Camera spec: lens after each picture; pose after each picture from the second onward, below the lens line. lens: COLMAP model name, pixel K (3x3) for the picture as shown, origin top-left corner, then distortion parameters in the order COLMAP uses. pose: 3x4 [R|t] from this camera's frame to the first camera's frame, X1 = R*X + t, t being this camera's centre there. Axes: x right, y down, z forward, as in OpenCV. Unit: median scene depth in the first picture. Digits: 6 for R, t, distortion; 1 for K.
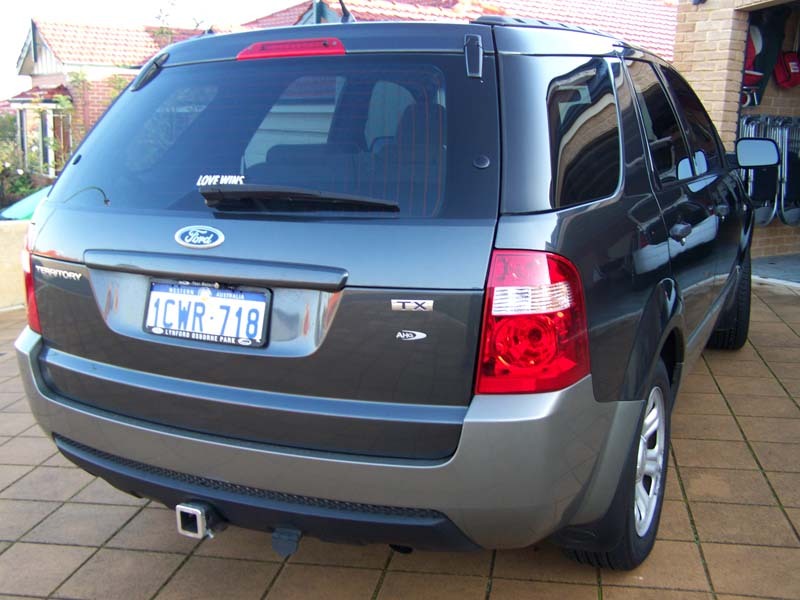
lens RADIAL K [[905.9, 0, 401.0], [0, 905.9, 298.0], [0, 0, 1]] dist [-0.065894, 0.000000]
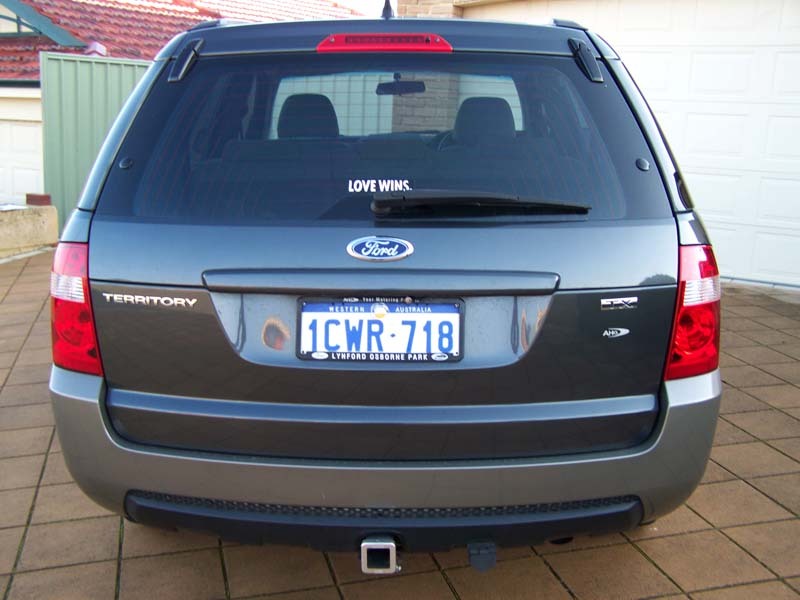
lens RADIAL K [[905.9, 0, 400.4], [0, 905.9, 298.7], [0, 0, 1]] dist [-0.065894, 0.000000]
pose [[0.895946, -0.081298, 0.436659, -0.602654], [0.071895, 0.996686, 0.038050, -0.049859], [-0.438306, -0.002697, 0.898822, 0.162750]]
